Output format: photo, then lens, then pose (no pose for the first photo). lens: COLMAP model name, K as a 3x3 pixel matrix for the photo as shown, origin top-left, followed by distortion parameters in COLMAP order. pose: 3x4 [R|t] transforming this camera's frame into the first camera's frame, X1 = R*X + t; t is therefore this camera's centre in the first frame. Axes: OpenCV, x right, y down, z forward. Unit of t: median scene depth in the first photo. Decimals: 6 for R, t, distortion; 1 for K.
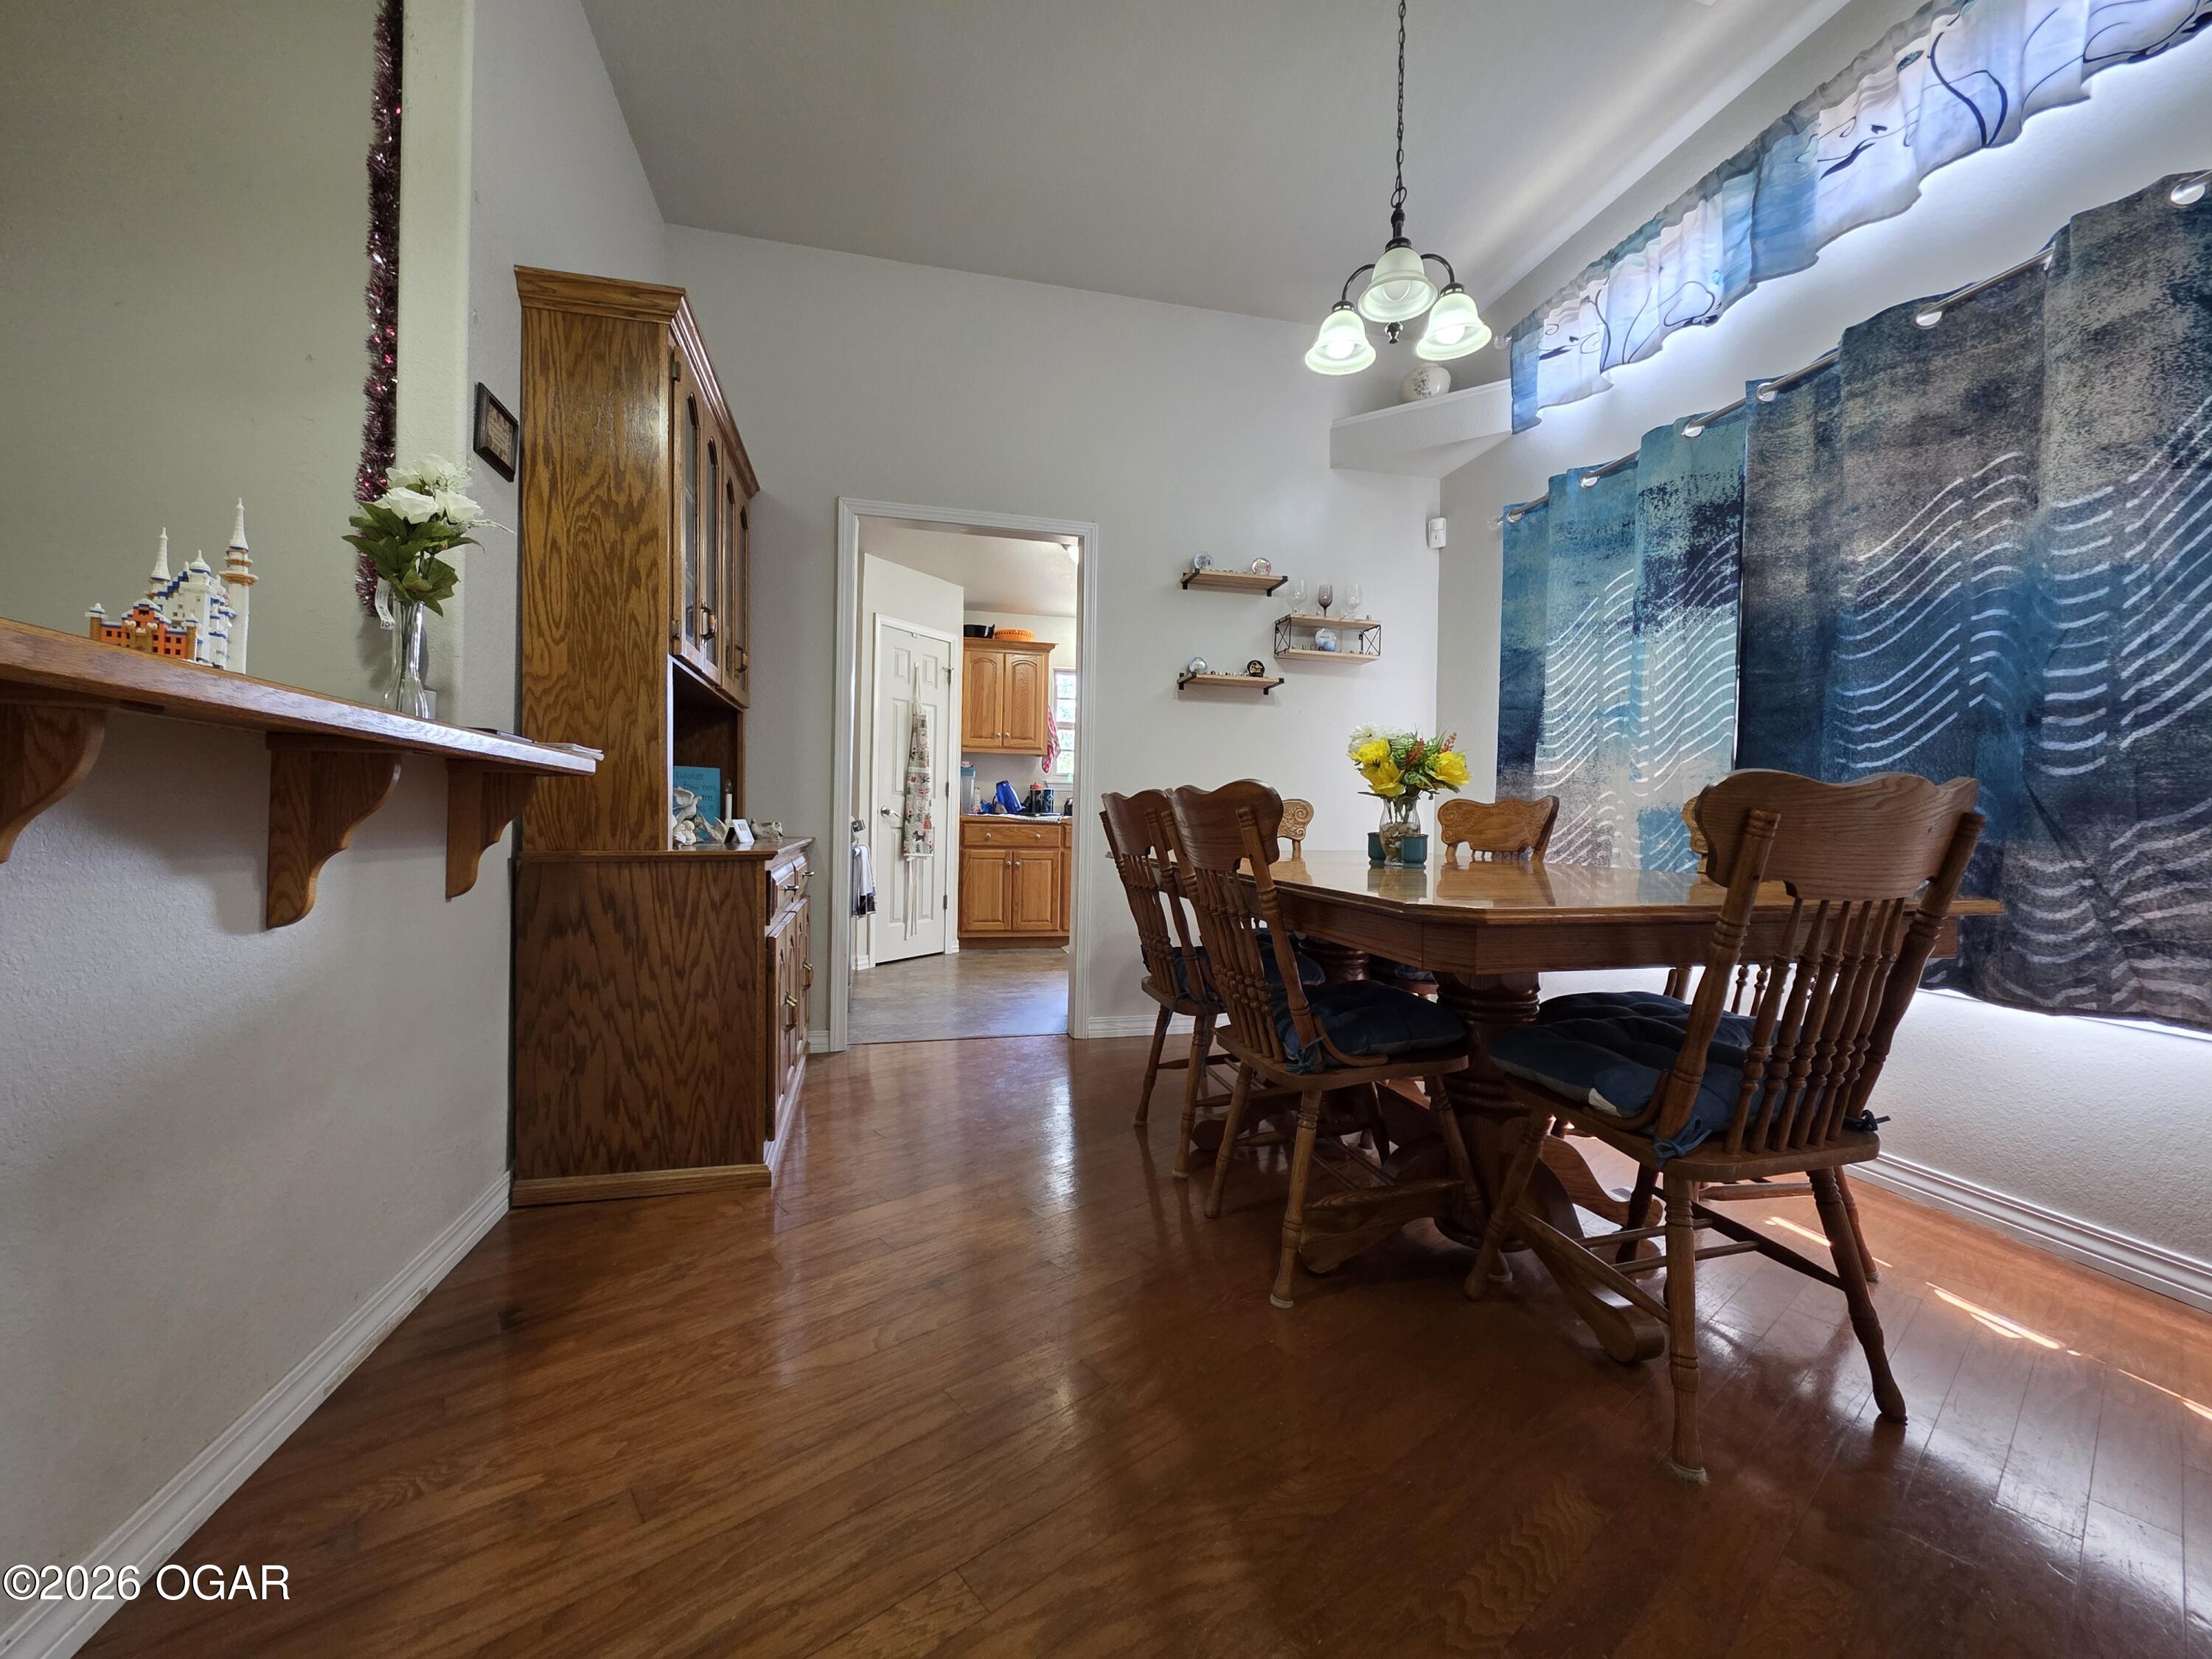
lens RADIAL K [[889.9, 0, 1118.7], [0, 889.9, 821.6], [0, 0, 1]] dist [0.003027, 0.000737]
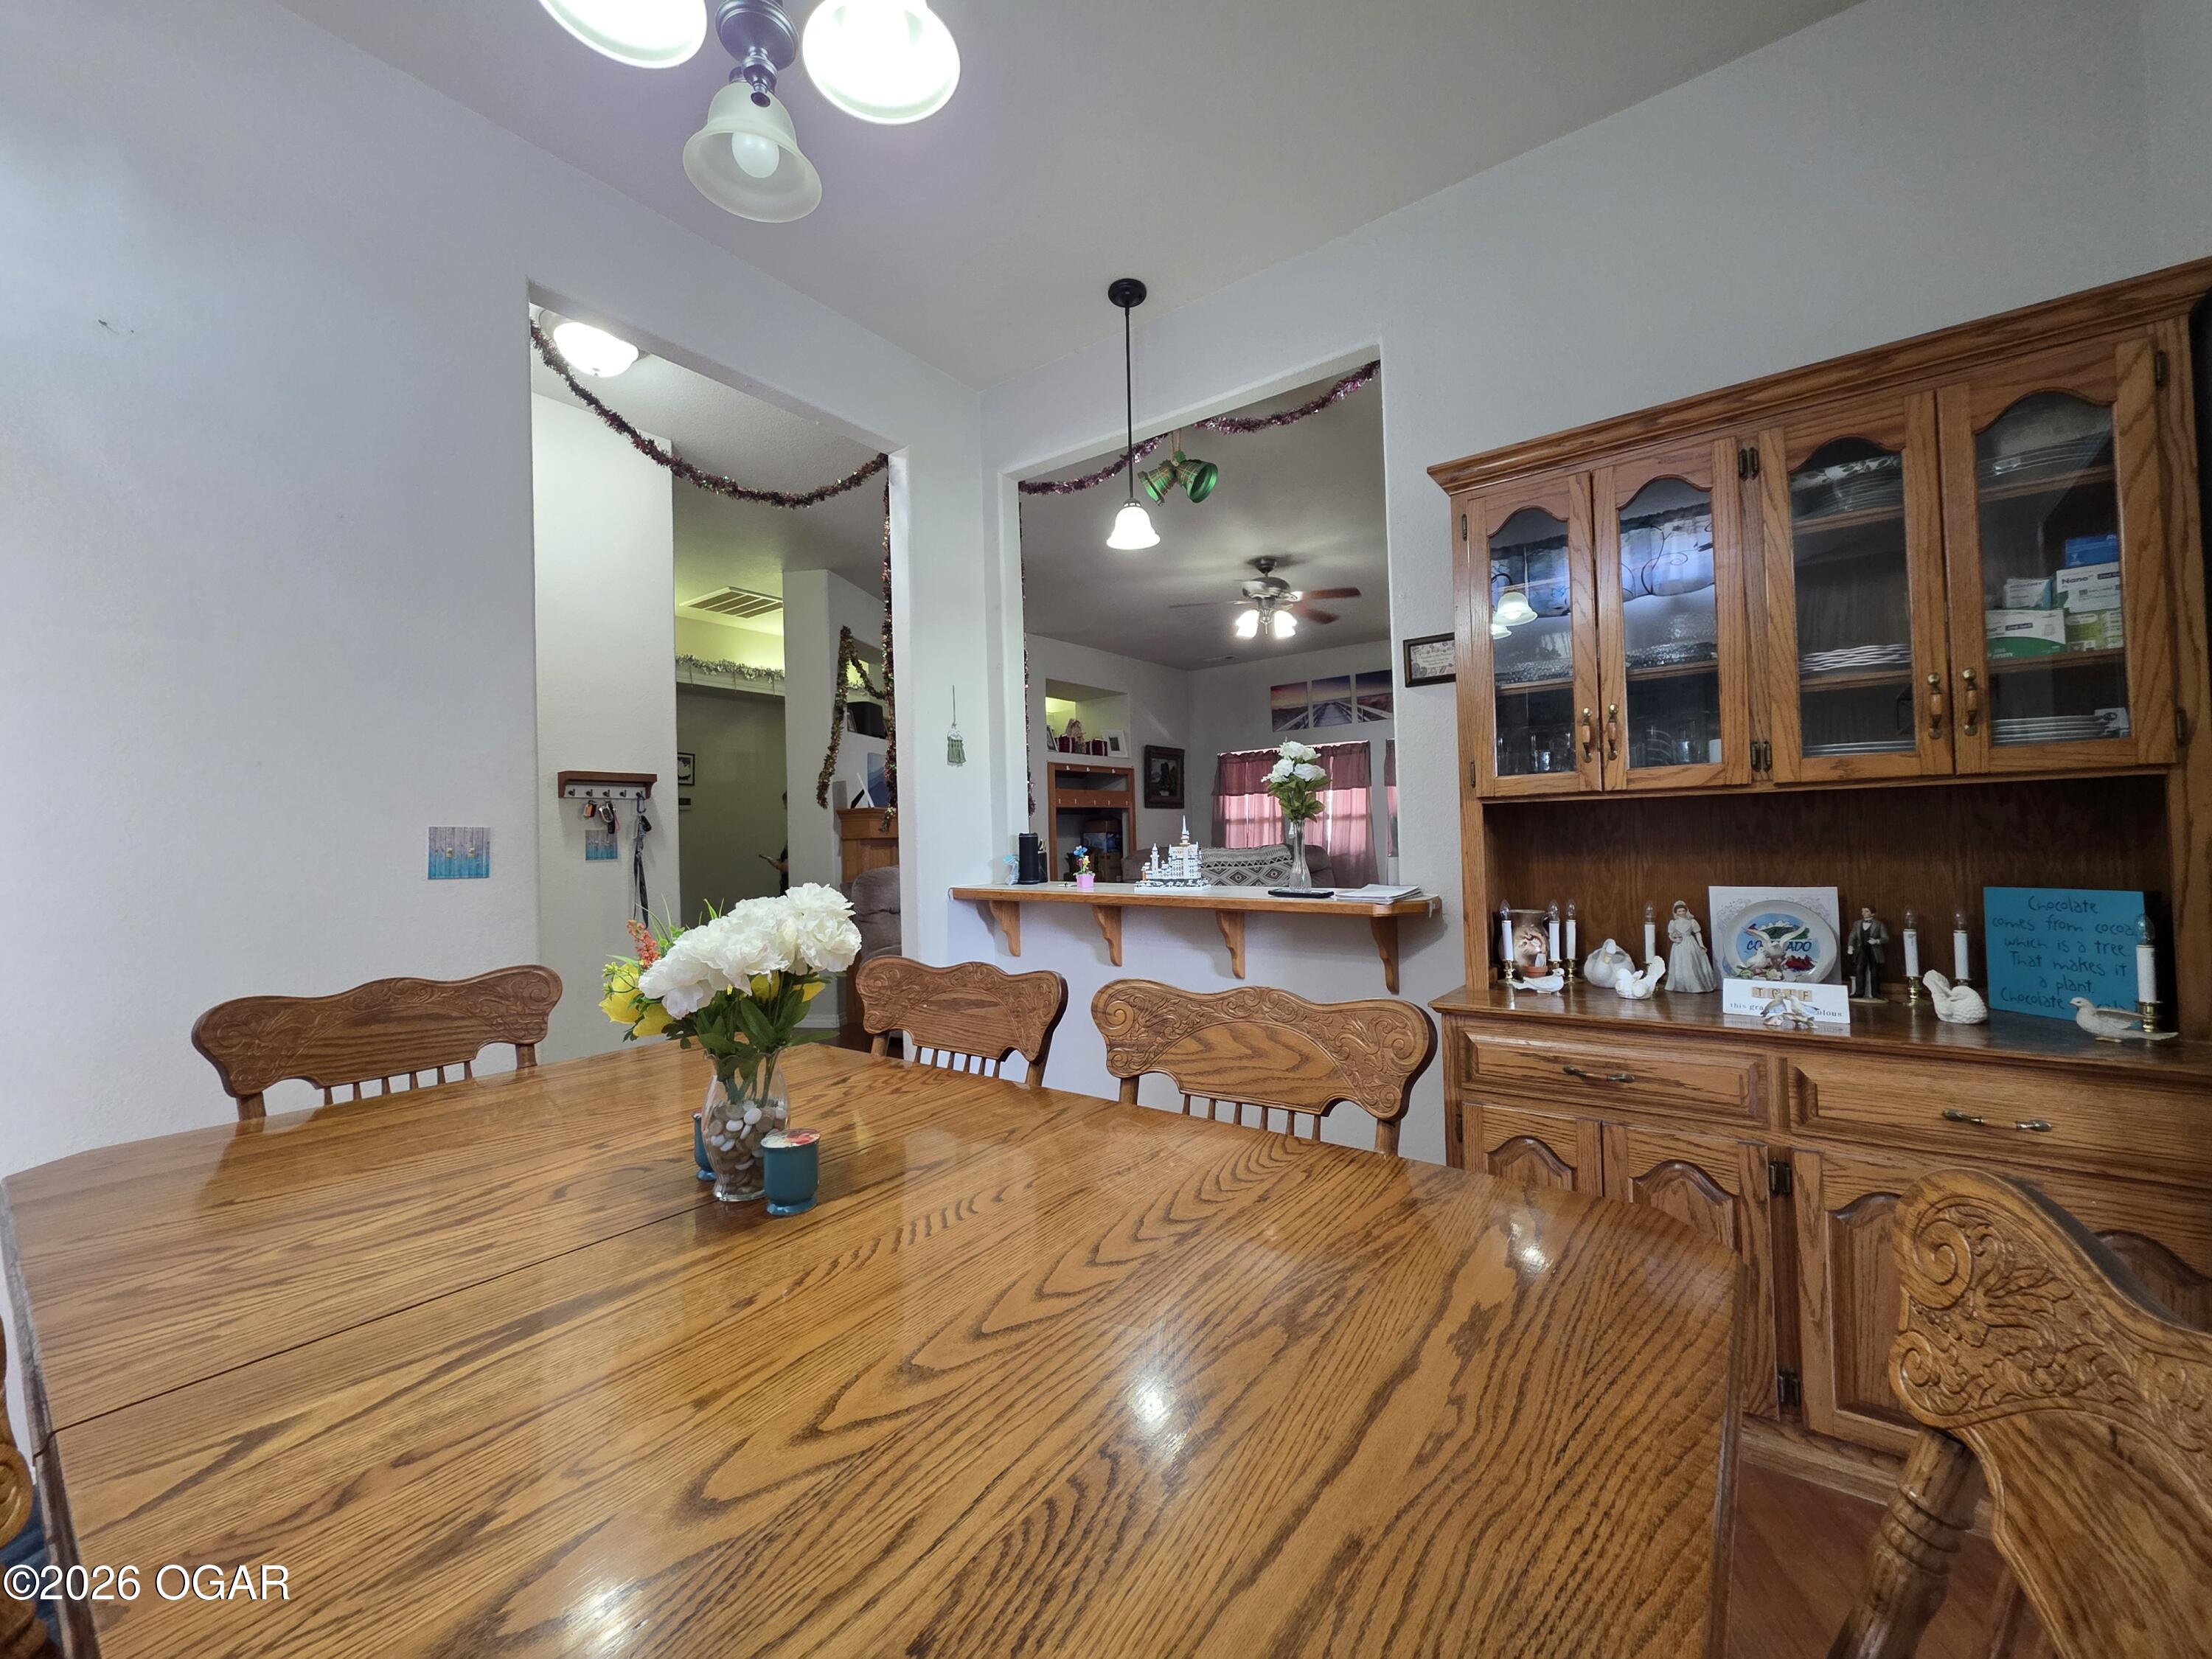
lens RADIAL K [[889.7, 0, 1107.1], [0, 889.7, 822.4], [0, 0, 1]] dist [0.000378, 0.000102]
pose [[-0.780129, -0.008736, -0.625558, 0.487969], [0.012162, 0.999502, -0.029125, -0.139921], [0.625501, -0.030329, -0.779634, 1.584436]]
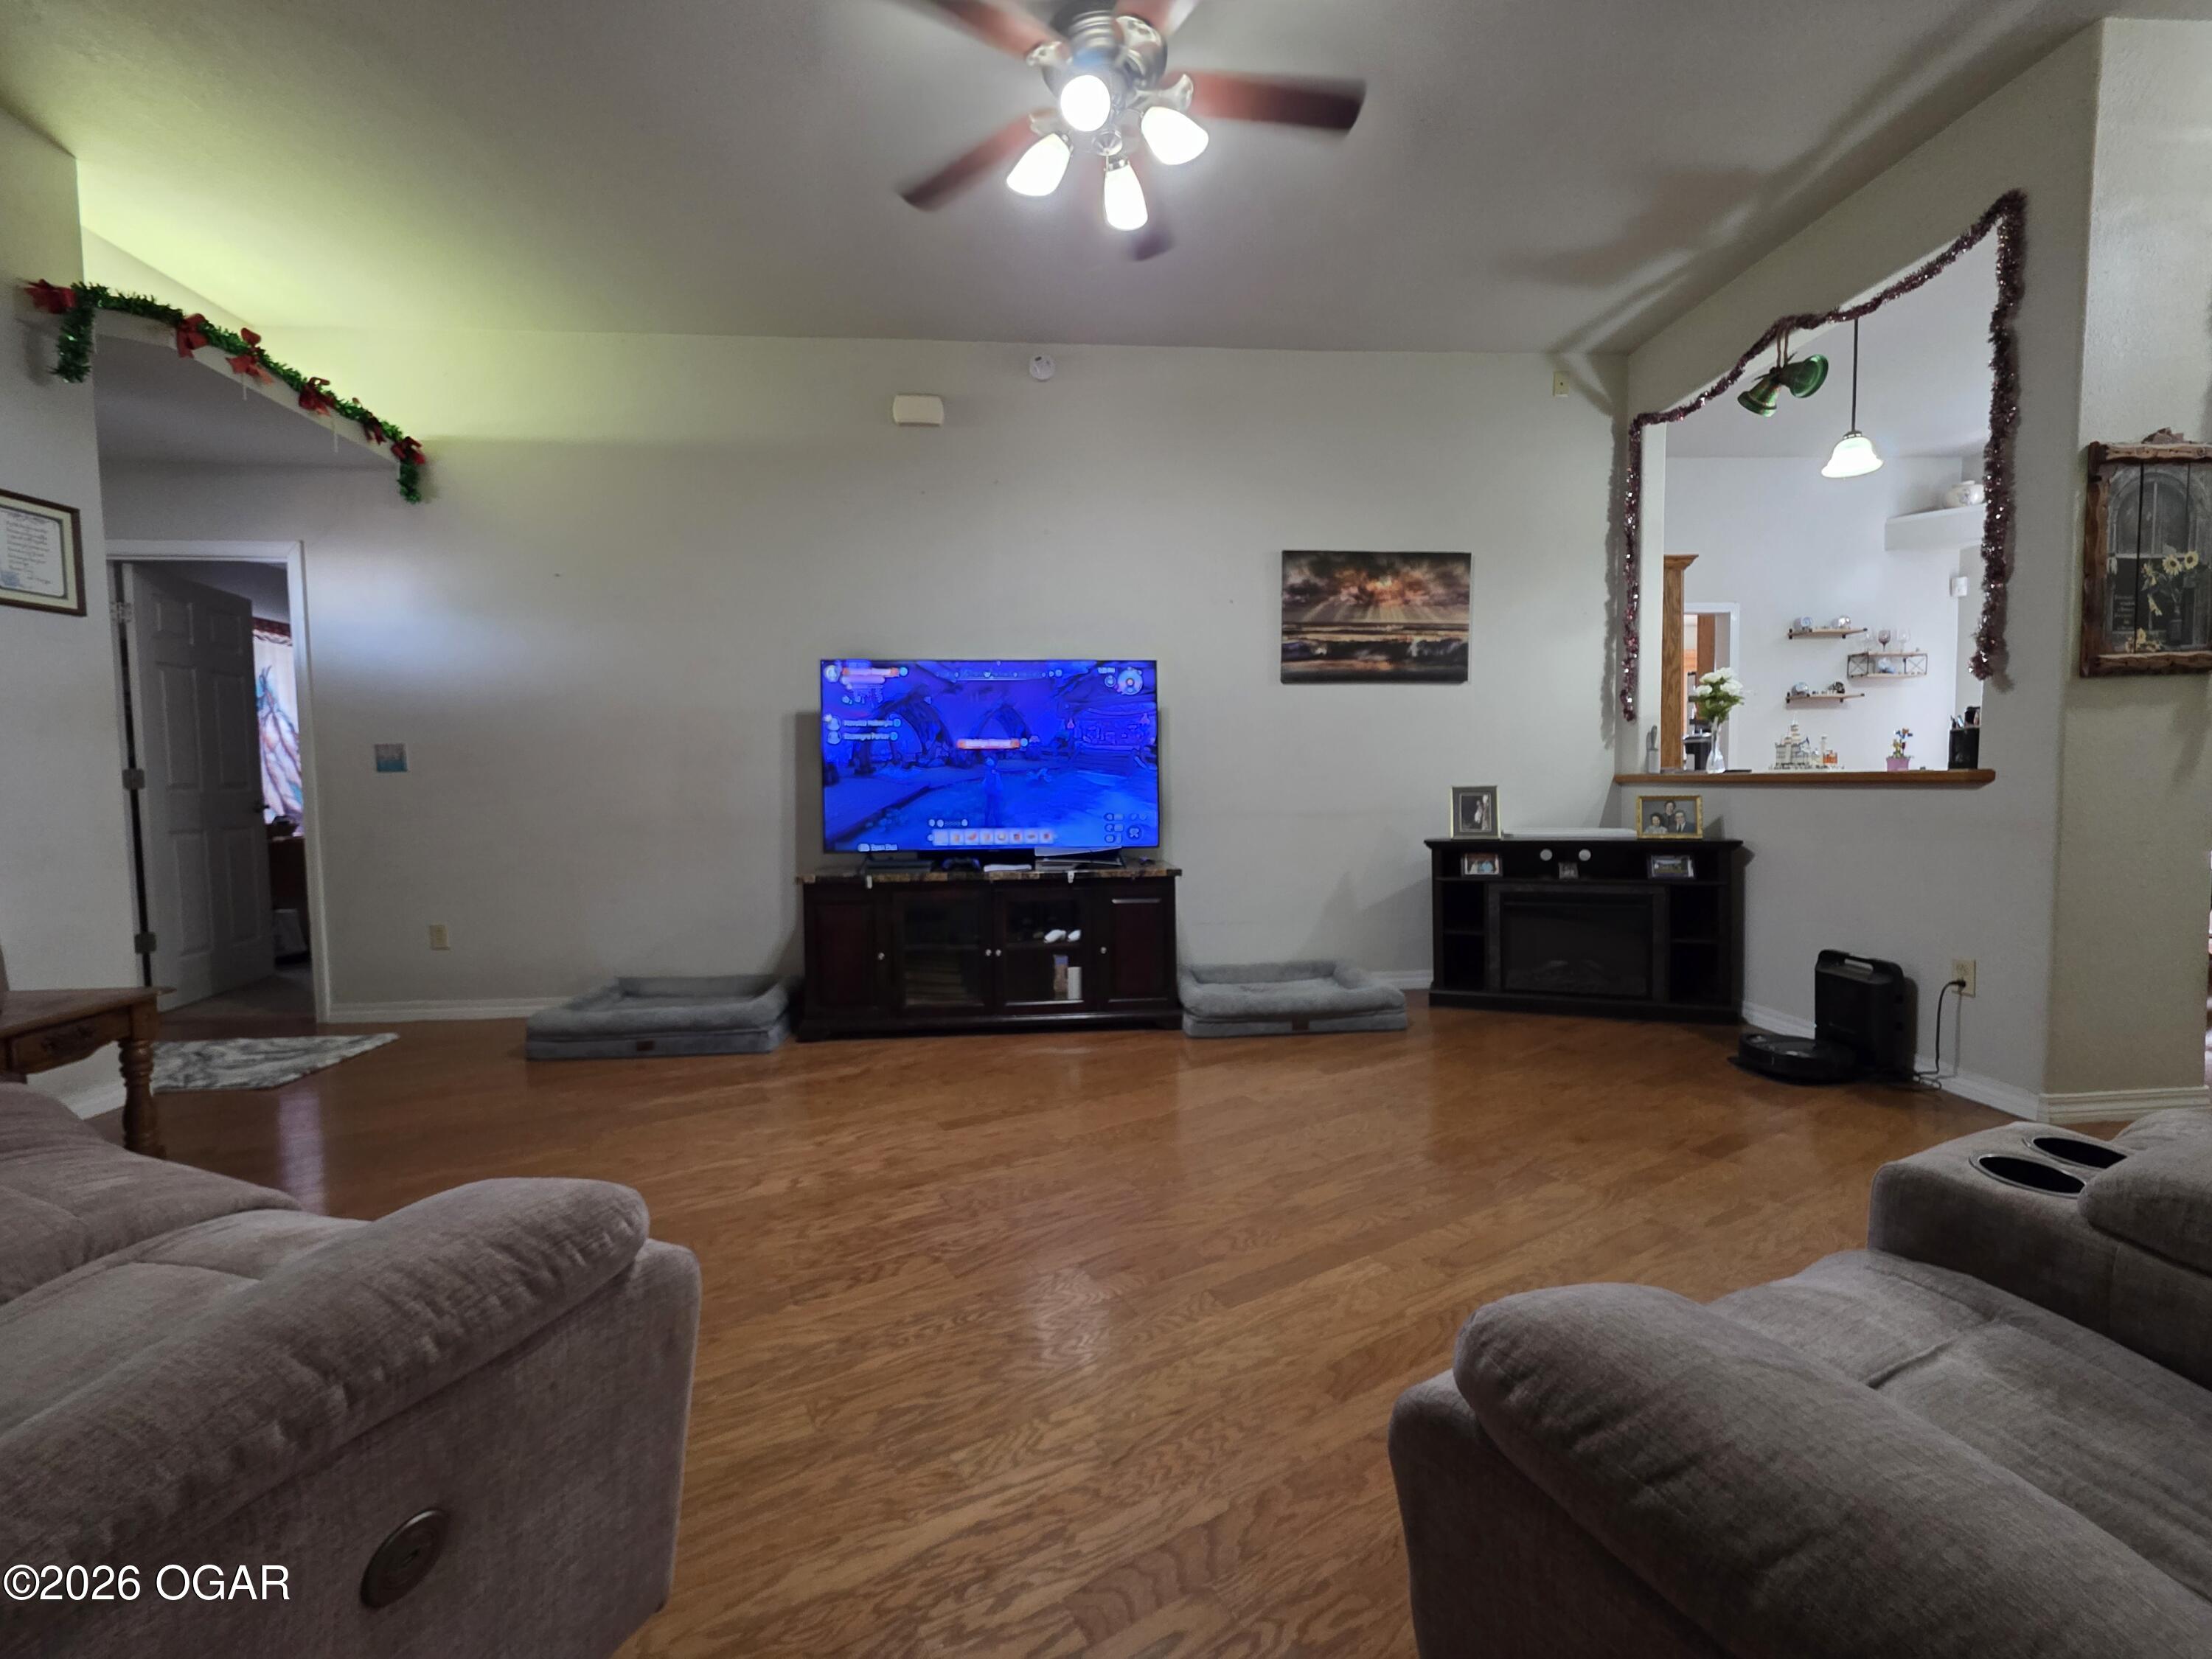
lens RADIAL K [[897.6, 0, 1109.0], [0, 897.6, 815.8], [0, 0, 1]] dist [-0.001404, 0.000323]
pose [[0.985244, -0.026057, -0.169161, -1.550633], [0.034228, 0.998375, 0.045569, -0.111487], [0.167698, -0.050687, 0.984534, -1.430377]]
